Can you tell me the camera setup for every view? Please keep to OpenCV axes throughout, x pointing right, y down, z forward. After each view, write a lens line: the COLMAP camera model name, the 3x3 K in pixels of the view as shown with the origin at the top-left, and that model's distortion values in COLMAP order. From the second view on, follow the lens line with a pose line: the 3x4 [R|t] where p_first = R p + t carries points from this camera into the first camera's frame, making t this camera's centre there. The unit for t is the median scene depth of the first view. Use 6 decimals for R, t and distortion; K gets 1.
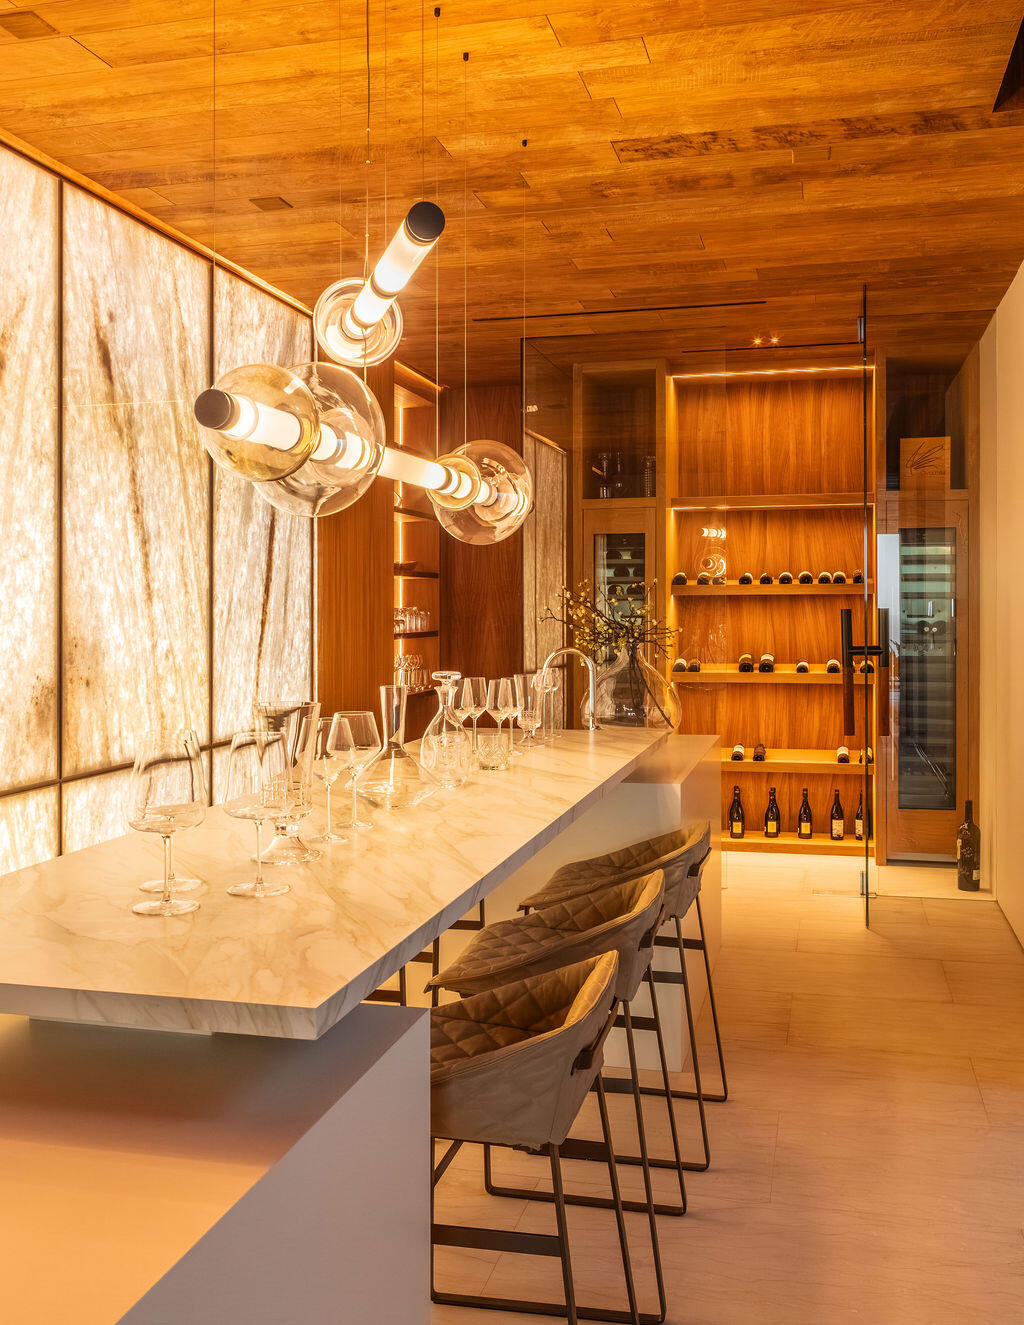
lens RADIAL K [[1244.8, 0, 509.2], [0, 1244.8, 629.1], [0, 0, 1]] dist [0.003873, 0.000000]
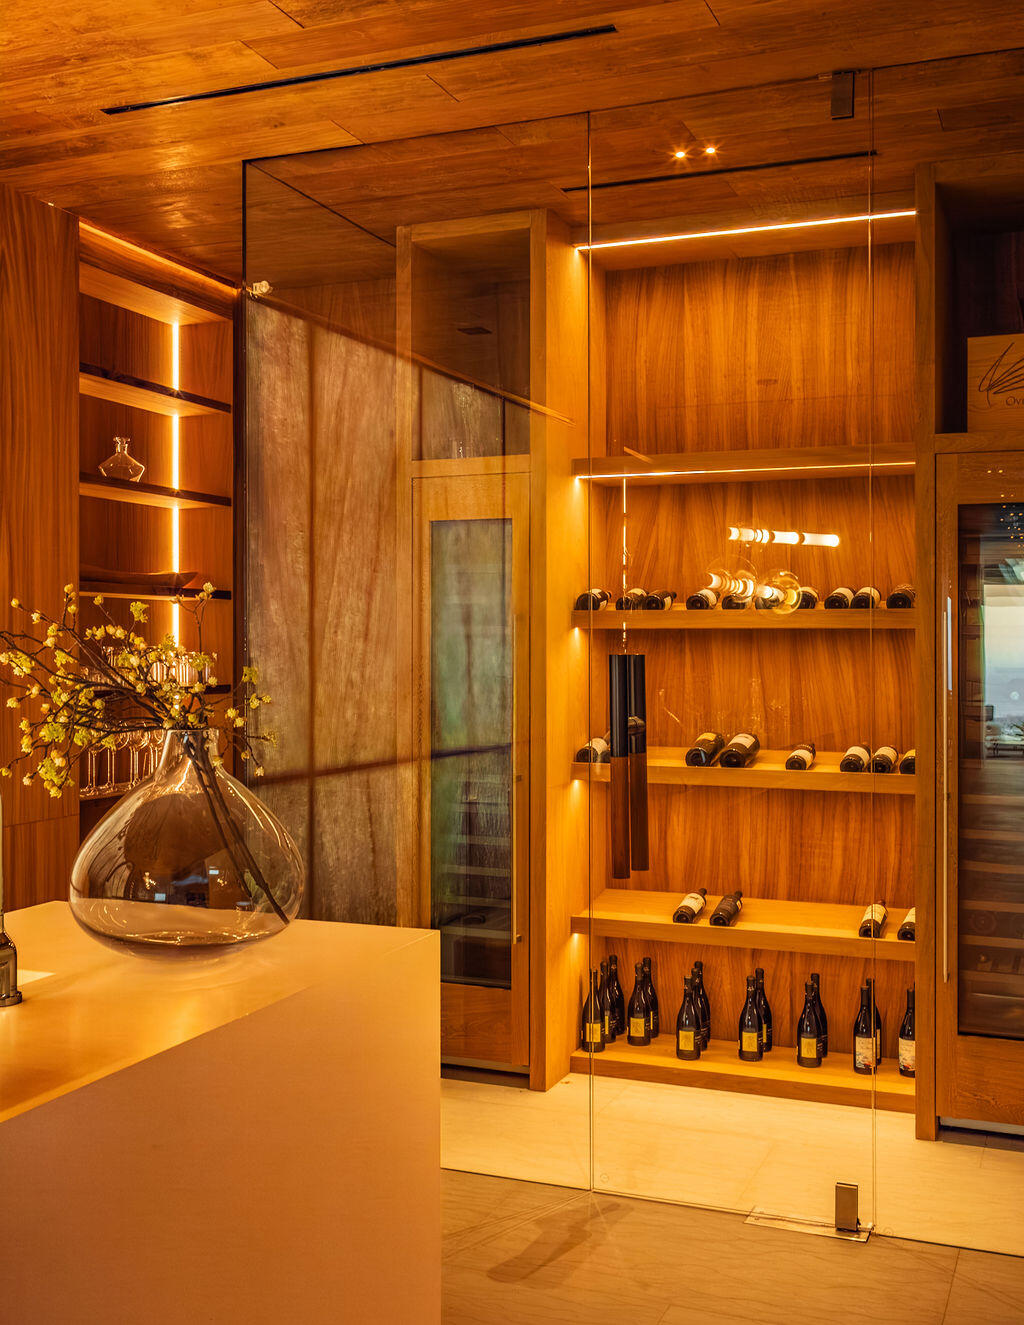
lens RADIAL K [[1421.5, 0, 538.2], [0, 1421.5, 656.3], [0, 0, 1]] dist [0.016767, 0.000000]
pose [[0.991185, 0.009775, -0.132124, 0.257696], [-0.011409, 0.999867, -0.011619, -0.008668], [0.131993, 0.013024, 0.991165, 0.448573]]
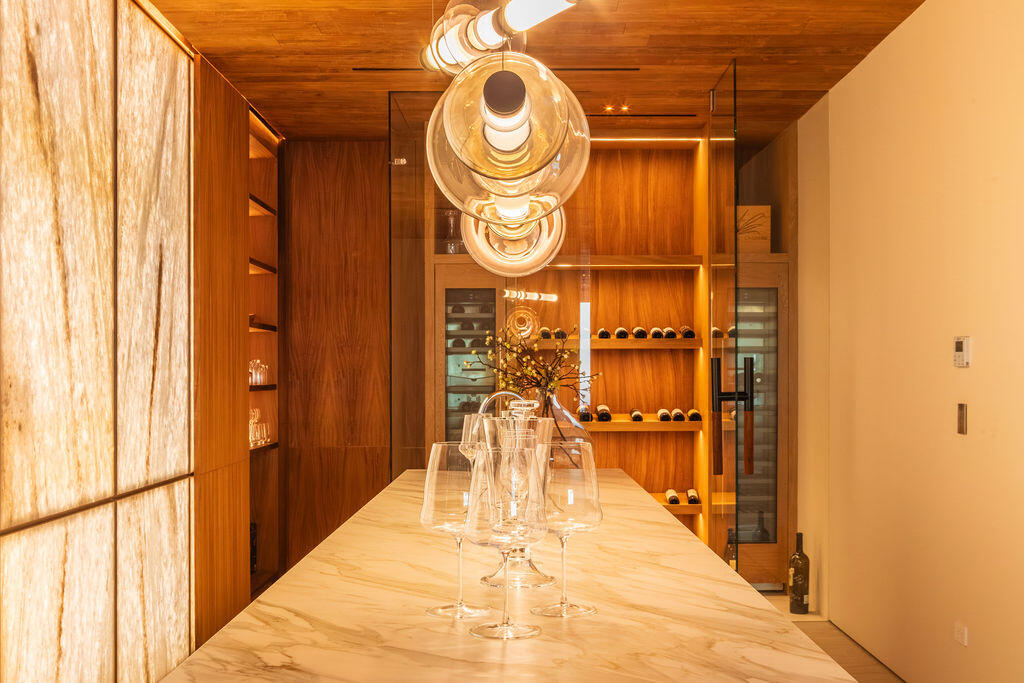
lens RADIAL K [[1182.3, 0, 521.8], [0, 1182.3, 400.0], [0, 0, 1]] dist [-0.007597, 0.000000]
pose [[0.965843, -0.004402, 0.259090, -0.156812], [0.003887, 0.999989, 0.002497, 0.017173], [-0.259098, -0.001405, 0.965850, 0.051615]]
